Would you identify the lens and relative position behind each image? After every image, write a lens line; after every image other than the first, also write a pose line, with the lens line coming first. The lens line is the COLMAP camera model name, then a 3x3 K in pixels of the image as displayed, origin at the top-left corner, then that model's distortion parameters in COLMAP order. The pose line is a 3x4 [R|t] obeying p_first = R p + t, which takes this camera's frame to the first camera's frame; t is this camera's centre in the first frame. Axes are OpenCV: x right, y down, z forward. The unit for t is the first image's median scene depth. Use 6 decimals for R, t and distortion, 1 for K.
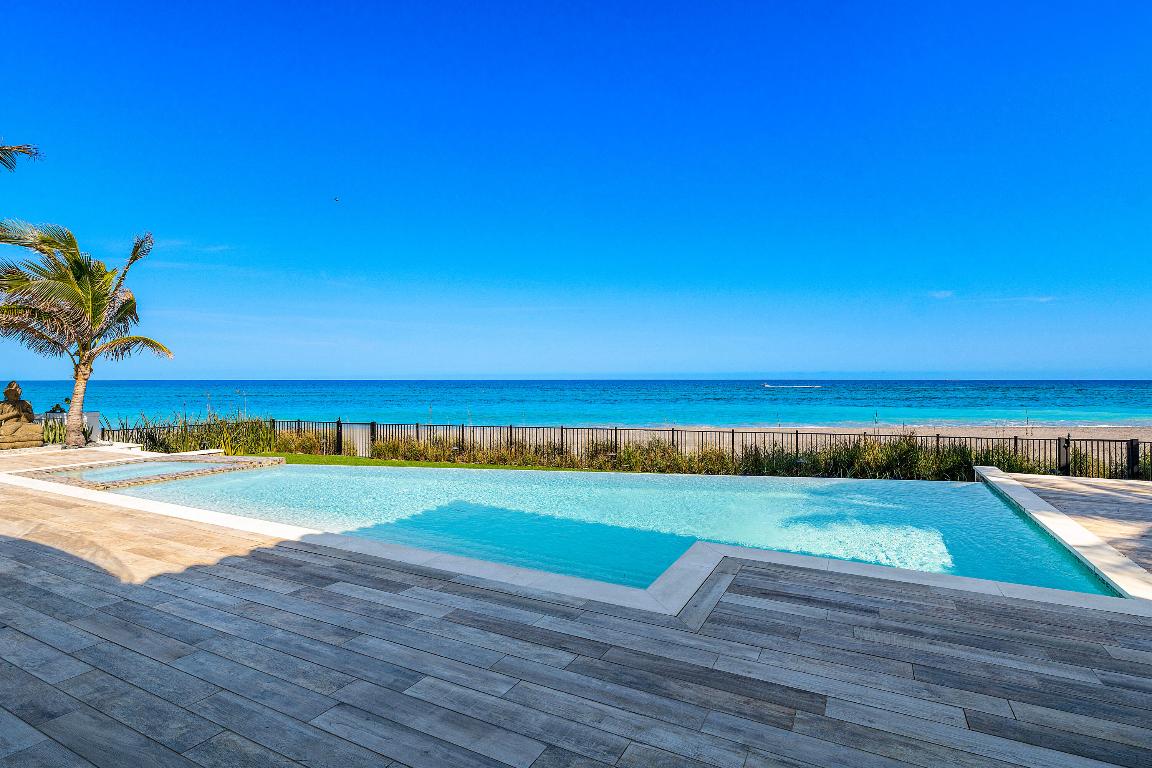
lens RADIAL K [[551.7, 0, 576.0], [0, 551.7, 384.0], [0, 0, 1]] dist [0.004399, -0.000808]
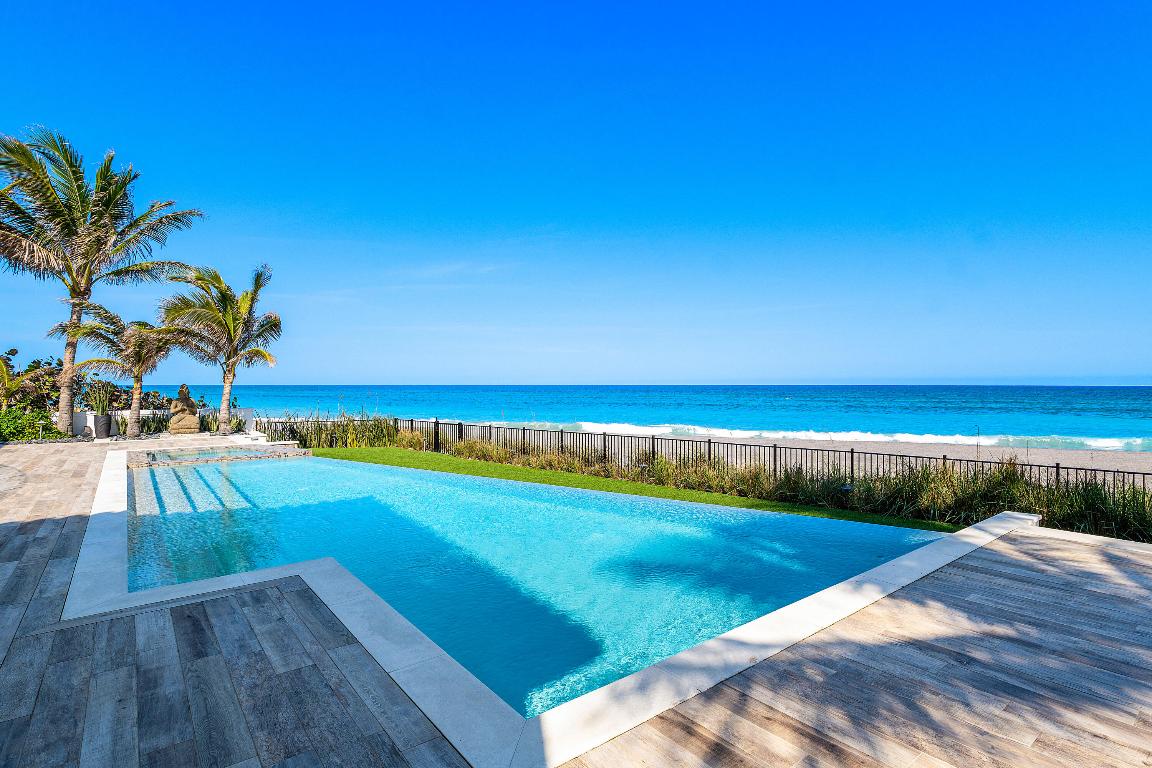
lens RADIAL K [[551.7, 0, 576.0], [0, 551.7, 384.0], [0, 0, 1]] dist [0.004399, -0.000808]
pose [[0.920316, 0.002570, -0.391167, 0.402836], [-0.006985, 0.999927, -0.009866, 0.001426], [0.391114, 0.011812, 0.920267, 0.129398]]
